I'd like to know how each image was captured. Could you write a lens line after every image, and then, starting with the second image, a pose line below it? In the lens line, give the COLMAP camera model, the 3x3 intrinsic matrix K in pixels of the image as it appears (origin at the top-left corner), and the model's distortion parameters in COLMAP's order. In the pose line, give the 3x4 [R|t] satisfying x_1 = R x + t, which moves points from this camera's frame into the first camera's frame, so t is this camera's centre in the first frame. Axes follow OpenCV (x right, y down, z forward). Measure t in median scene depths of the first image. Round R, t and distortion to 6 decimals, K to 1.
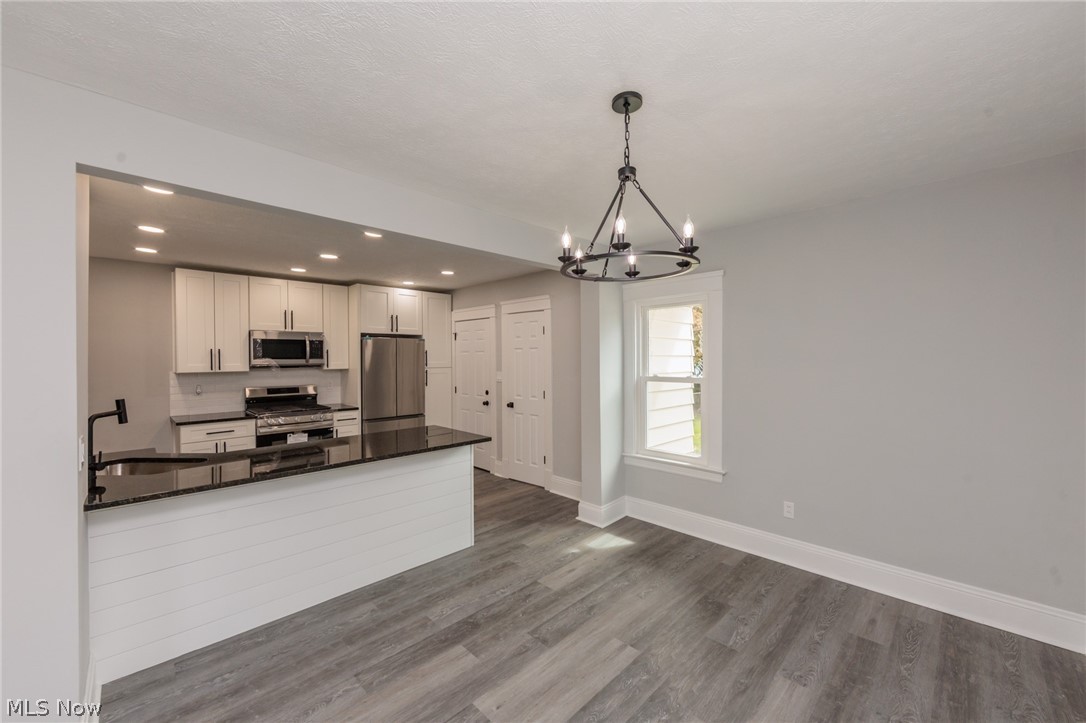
lens RADIAL K [[425.6, 0, 546.2], [0, 425.6, 360.9], [0, 0, 1]] dist [-0.000940, -0.000179]
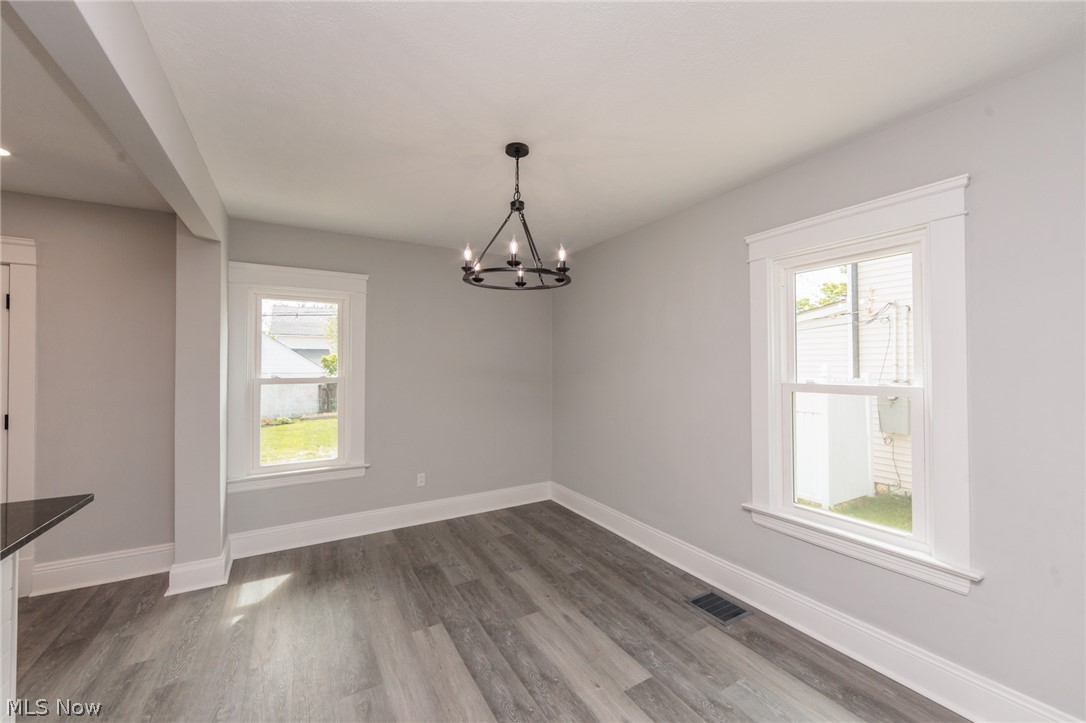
lens RADIAL K [[425.6, 0, 544.8], [0, 425.6, 361.6], [0, 0, 1]] dist [-0.000940, -0.000179]
pose [[0.257395, 0.011310, 0.966240, -0.483843], [0.008422, 0.999867, -0.013947, 0.021695], [-0.966270, 0.011727, 0.257265, 0.288519]]
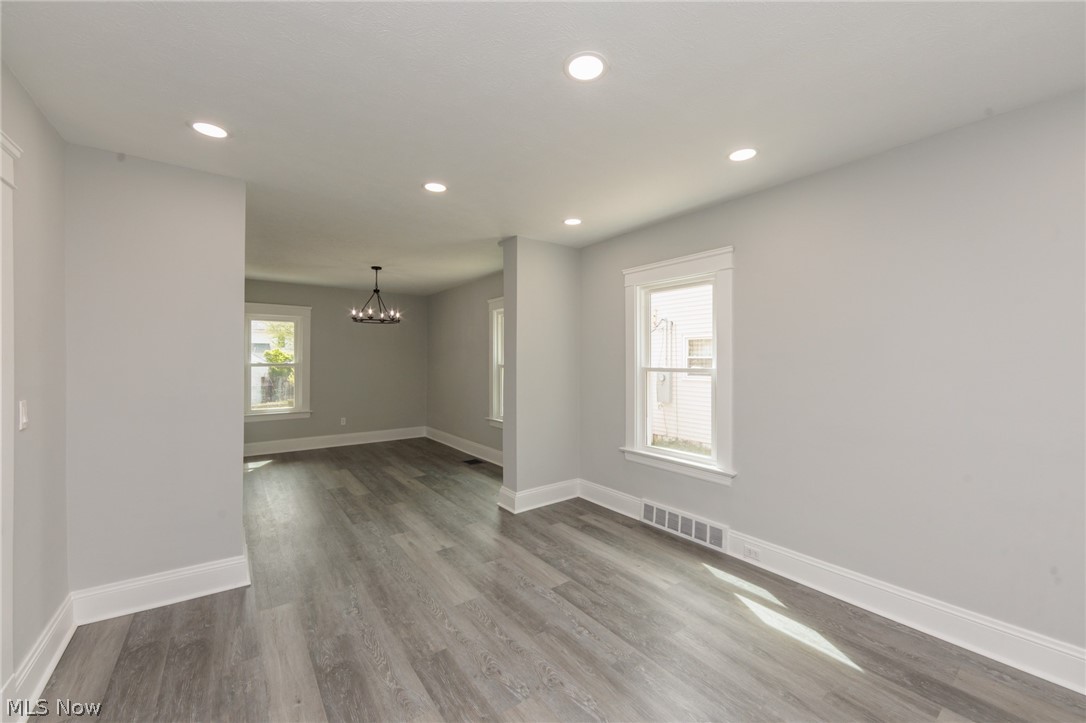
lens RADIAL K [[425.6, 0, 543.7], [0, 425.6, 359.8], [0, 0, 1]] dist [-0.000940, -0.000179]
pose [[0.149518, 0.005697, 0.988743, -1.302766], [0.005729, 0.999962, -0.006628, 0.045136], [-0.988742, 0.006655, 0.149480, -0.325839]]
